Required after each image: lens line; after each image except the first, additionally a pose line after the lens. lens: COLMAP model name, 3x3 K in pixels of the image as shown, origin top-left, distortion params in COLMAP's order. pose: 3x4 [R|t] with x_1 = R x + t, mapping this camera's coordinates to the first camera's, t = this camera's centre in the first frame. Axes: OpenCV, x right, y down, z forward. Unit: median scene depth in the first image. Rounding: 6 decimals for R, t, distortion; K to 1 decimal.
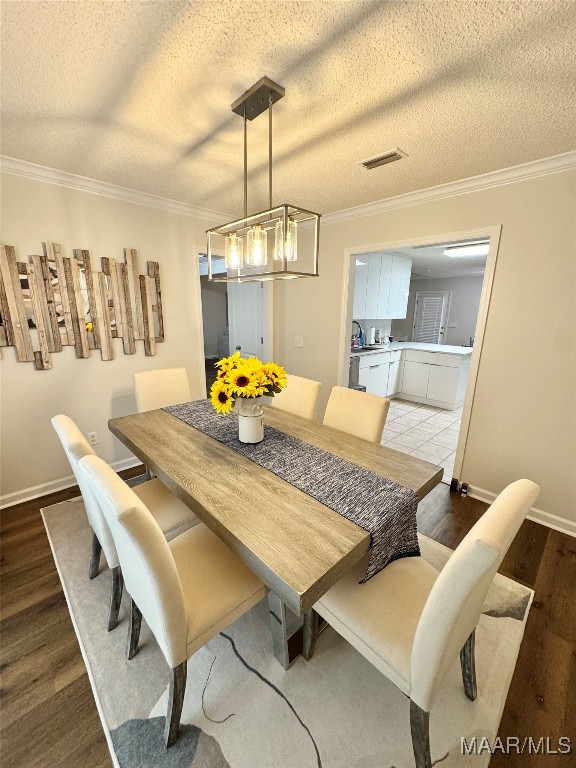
lens RADIAL K [[303.6, 0, 288.0], [0, 303.6, 384.0], [0, 0, 1]] dist [-0.007629, -0.000095]
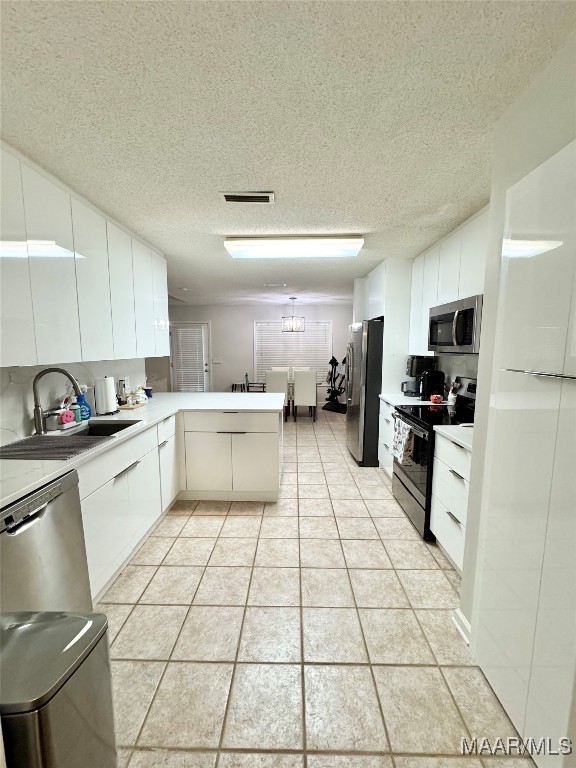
lens RADIAL K [[306.8, 0, 289.9], [0, 306.8, 384.1], [0, 0, 1]] dist [-0.000788, -0.000023]
pose [[0.703367, -0.104018, 0.703175, 0.139706], [0.180644, 0.982915, -0.035295, -0.106776], [-0.687490, 0.151850, 0.710140, 0.461893]]
